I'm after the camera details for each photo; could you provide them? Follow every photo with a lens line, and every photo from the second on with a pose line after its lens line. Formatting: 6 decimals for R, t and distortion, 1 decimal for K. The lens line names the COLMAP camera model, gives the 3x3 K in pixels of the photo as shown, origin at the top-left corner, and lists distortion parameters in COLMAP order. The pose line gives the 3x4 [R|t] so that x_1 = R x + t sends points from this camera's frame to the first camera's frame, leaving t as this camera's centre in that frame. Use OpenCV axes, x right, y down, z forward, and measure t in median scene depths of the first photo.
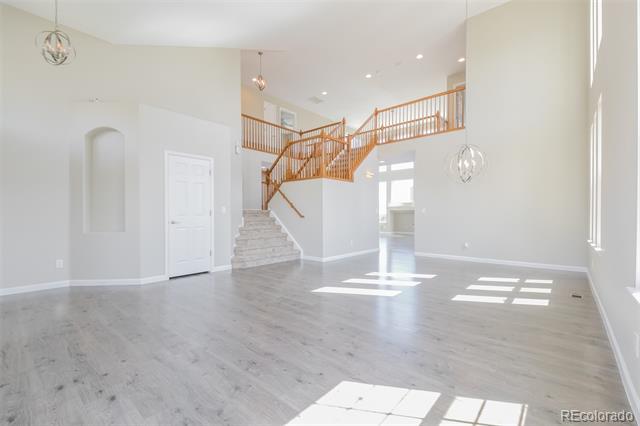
lens RADIAL K [[276.5, 0, 318.2], [0, 276.5, 213.4], [0, 0, 1]] dist [-0.000677, -0.000208]
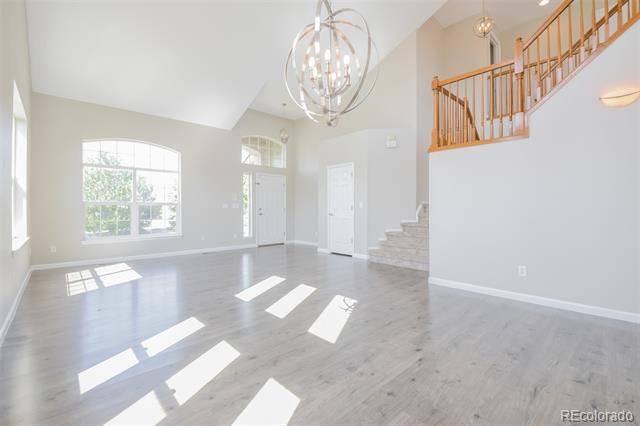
lens RADIAL K [[276.5, 0, 318.2], [0, 276.5, 213.4], [0, 0, 1]] dist [-0.000677, -0.000208]
pose [[-0.091729, 0.021331, -0.995556, 0.843743], [0.016869, 0.999660, 0.019864, -0.005936], [0.995641, -0.014972, -0.092058, 0.970269]]
